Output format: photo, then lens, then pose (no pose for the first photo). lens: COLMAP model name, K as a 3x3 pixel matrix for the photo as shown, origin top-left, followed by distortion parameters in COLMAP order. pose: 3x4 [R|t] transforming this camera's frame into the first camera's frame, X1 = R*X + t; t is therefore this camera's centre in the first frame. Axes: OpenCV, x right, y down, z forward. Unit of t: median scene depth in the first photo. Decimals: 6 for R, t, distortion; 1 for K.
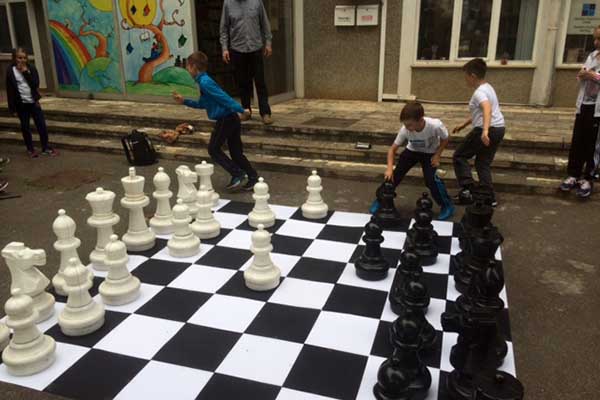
lens RADIAL K [[506.8, 0, 303.8], [0, 506.8, 209.2], [0, 0, 1]] dist [0.123716, -0.181024]
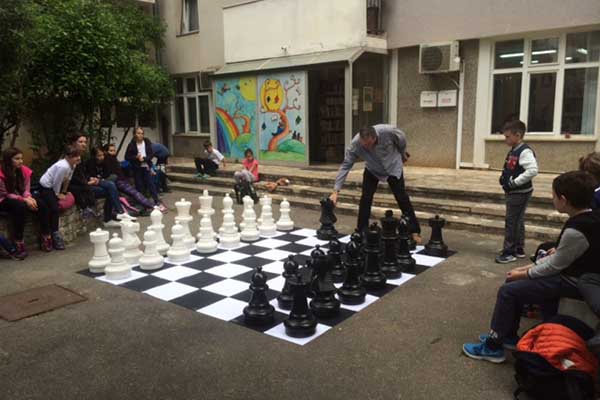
lens RADIAL K [[506.8, 0, 303.8], [0, 506.8, 209.2], [0, 0, 1]] dist [0.123716, -0.181024]
pose [[0.939635, 0.052963, -0.338054, 0.227963], [-0.104836, 0.984997, -0.137077, 0.075595], [0.325723, 0.164242, 0.931090, -0.176971]]
